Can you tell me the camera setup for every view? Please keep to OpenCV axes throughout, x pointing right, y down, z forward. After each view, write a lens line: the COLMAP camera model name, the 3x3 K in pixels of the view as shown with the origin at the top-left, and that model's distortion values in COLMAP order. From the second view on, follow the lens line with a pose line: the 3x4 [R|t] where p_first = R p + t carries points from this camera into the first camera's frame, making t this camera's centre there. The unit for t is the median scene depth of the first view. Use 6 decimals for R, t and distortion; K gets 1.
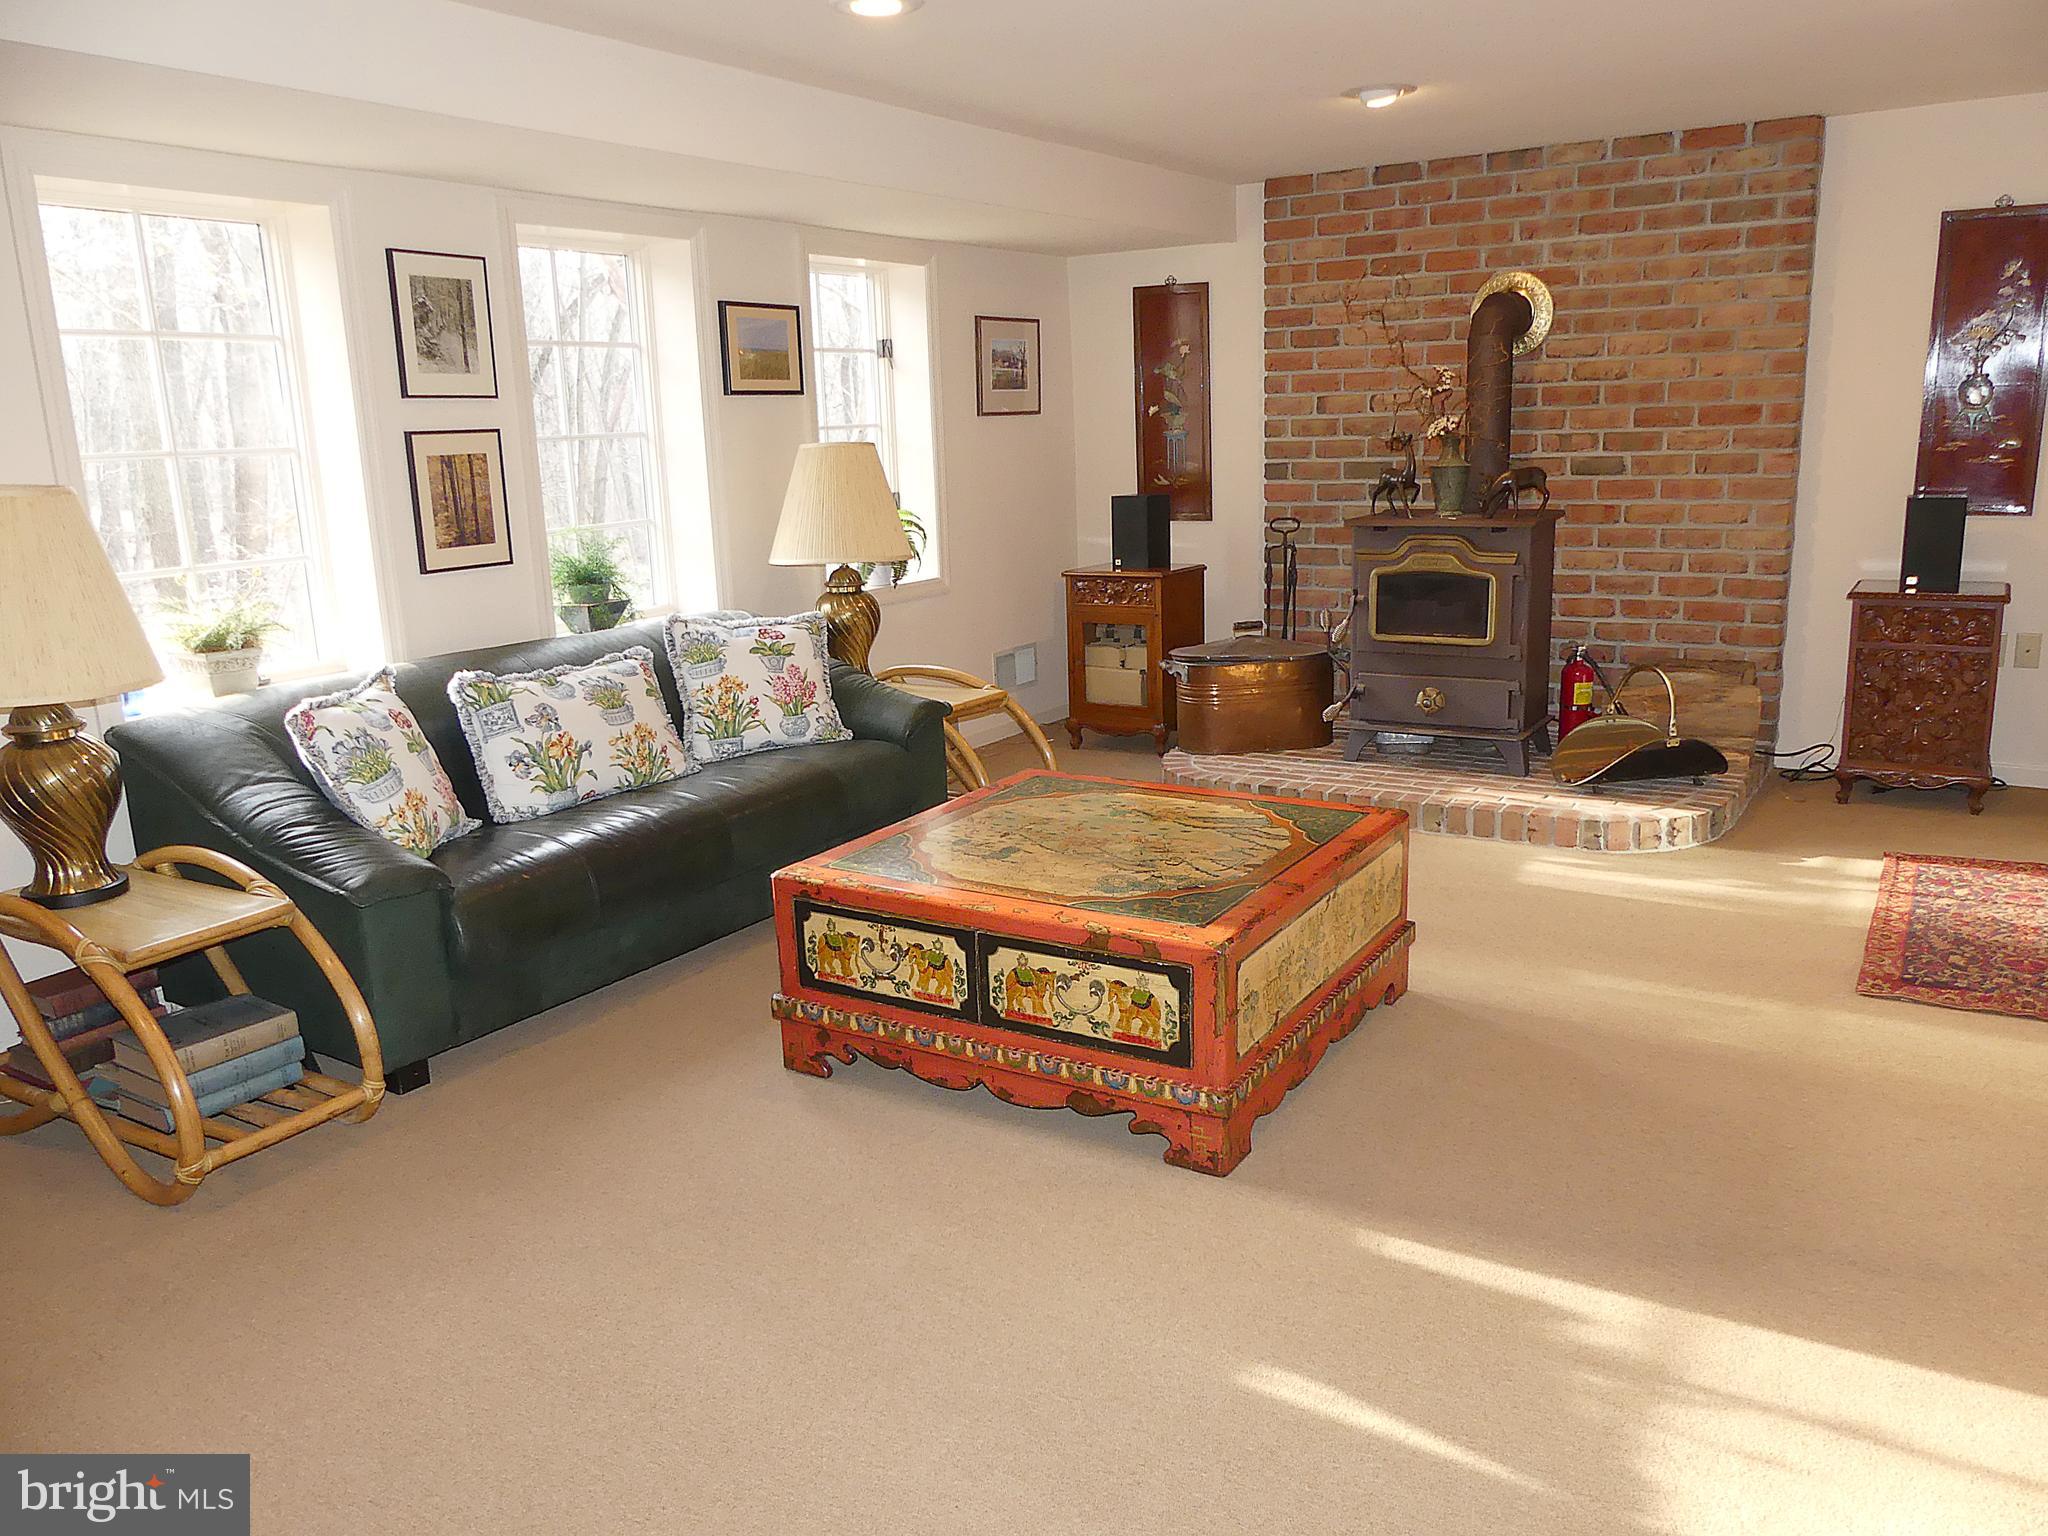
lens RADIAL K [[1507.7, 0, 1024.0], [0, 1507.7, 768.0], [0, 0, 1]] dist [-0.035734, -0.004368]
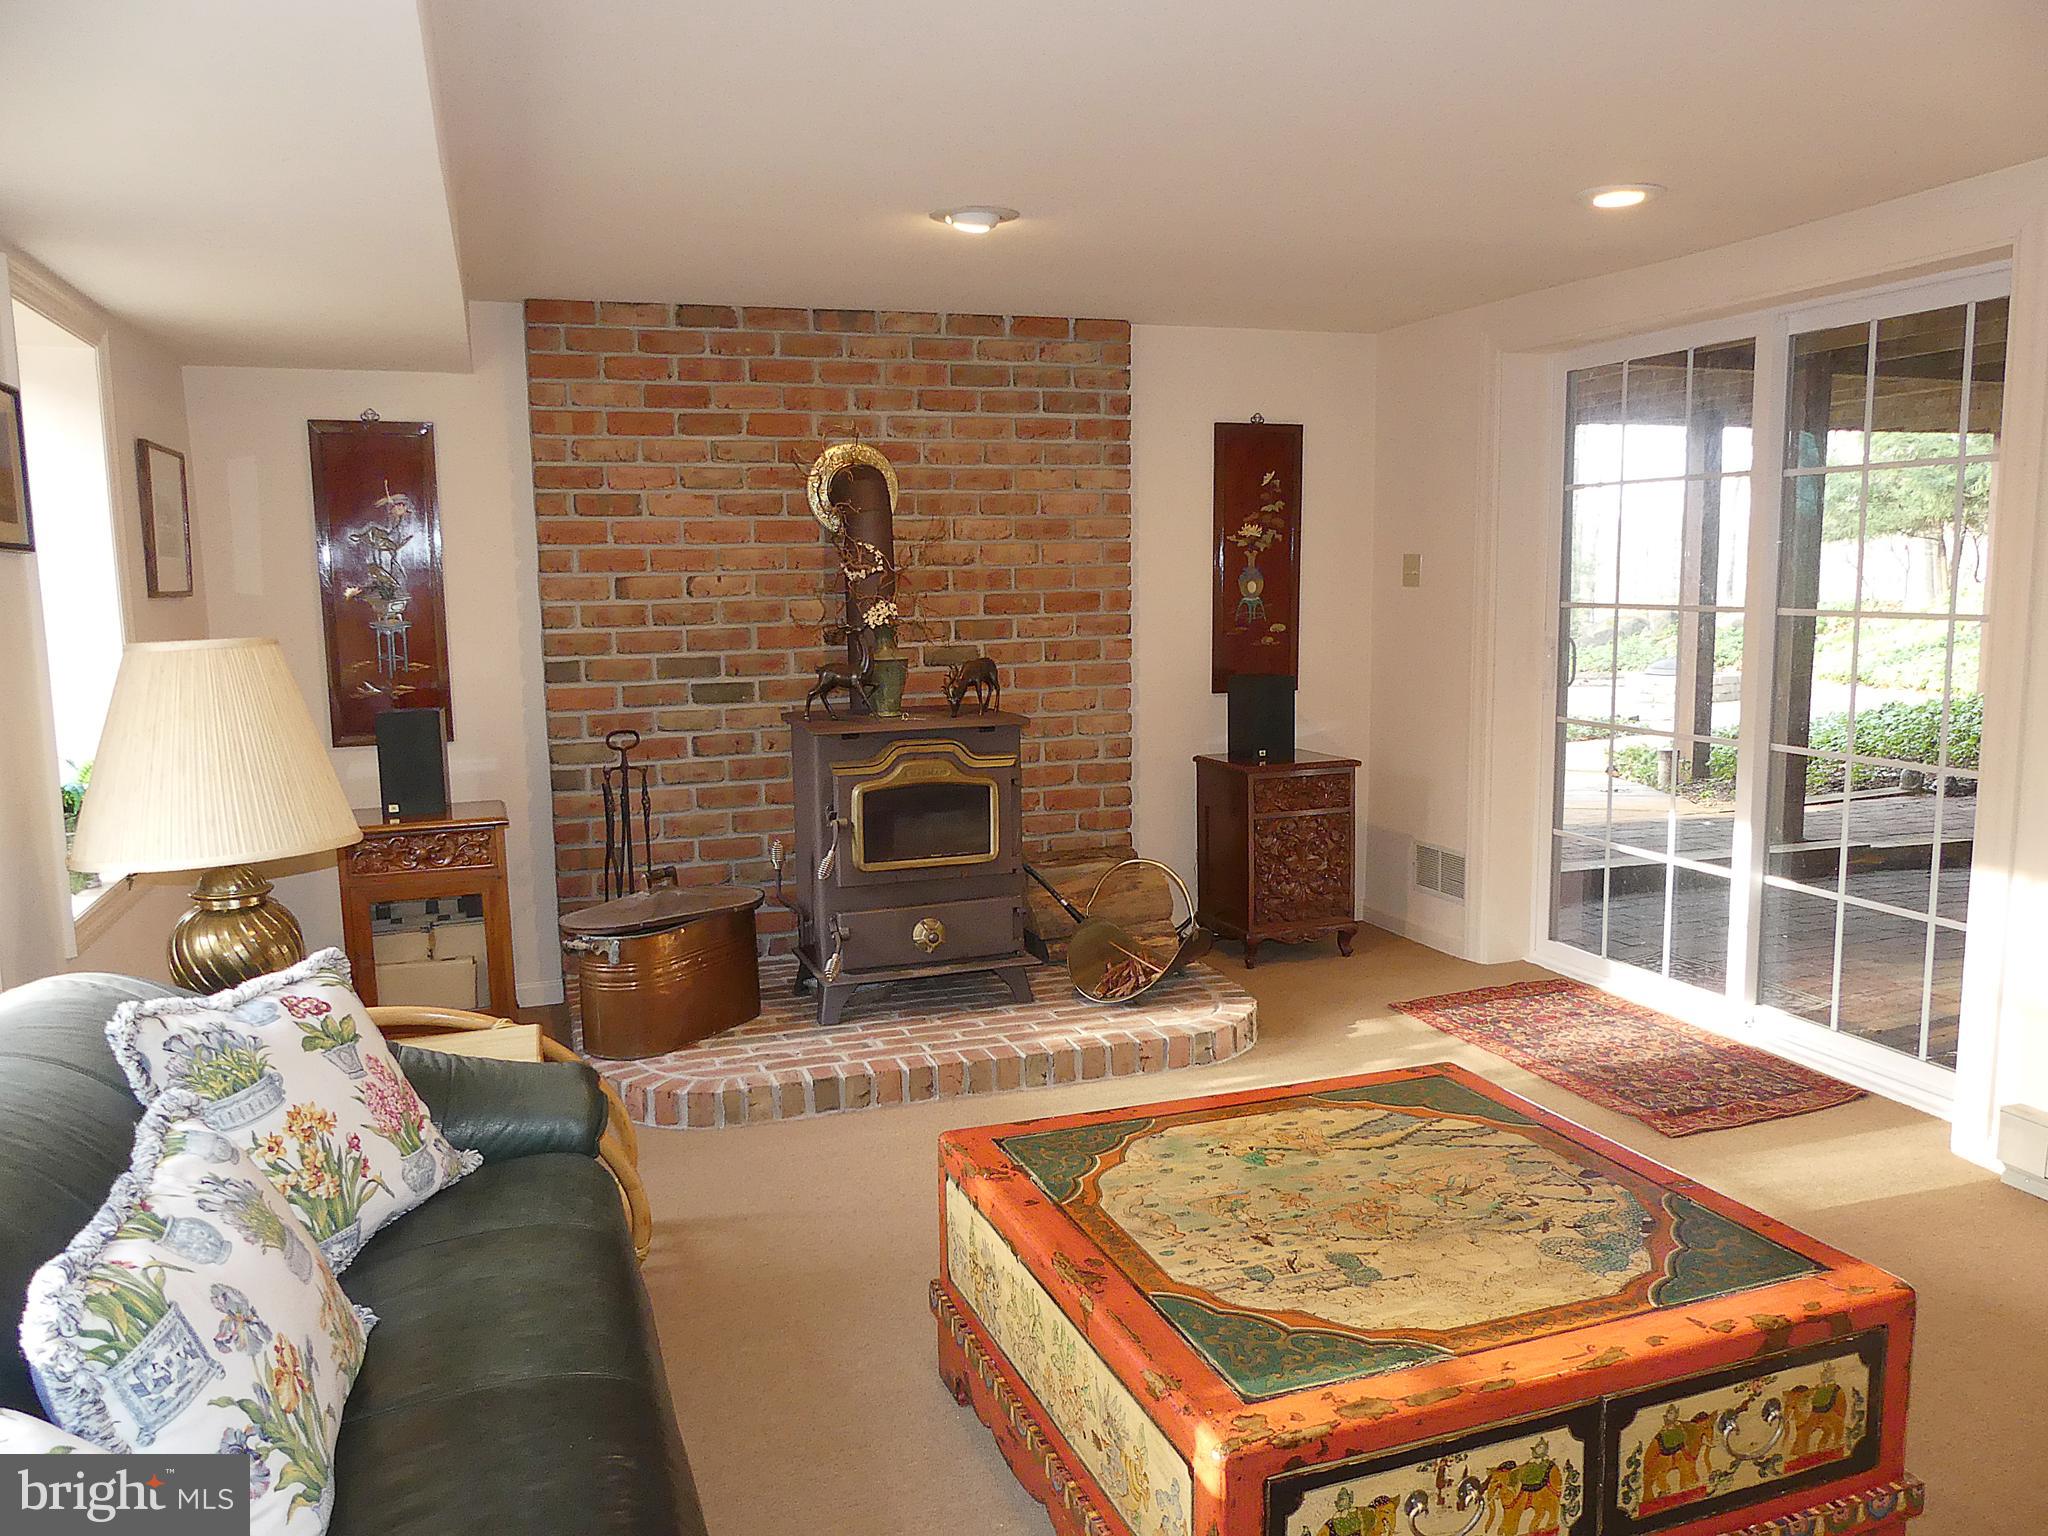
lens RADIAL K [[1527.1, 0, 1021.4], [0, 1527.1, 785.7], [0, 0, 1]] dist [-0.061987, 0.070044]
pose [[0.618692, -0.081885, 0.781354, -0.357331], [0.171764, 0.984591, -0.032823, -0.089996], [-0.766627, 0.154516, 0.623224, 0.416960]]
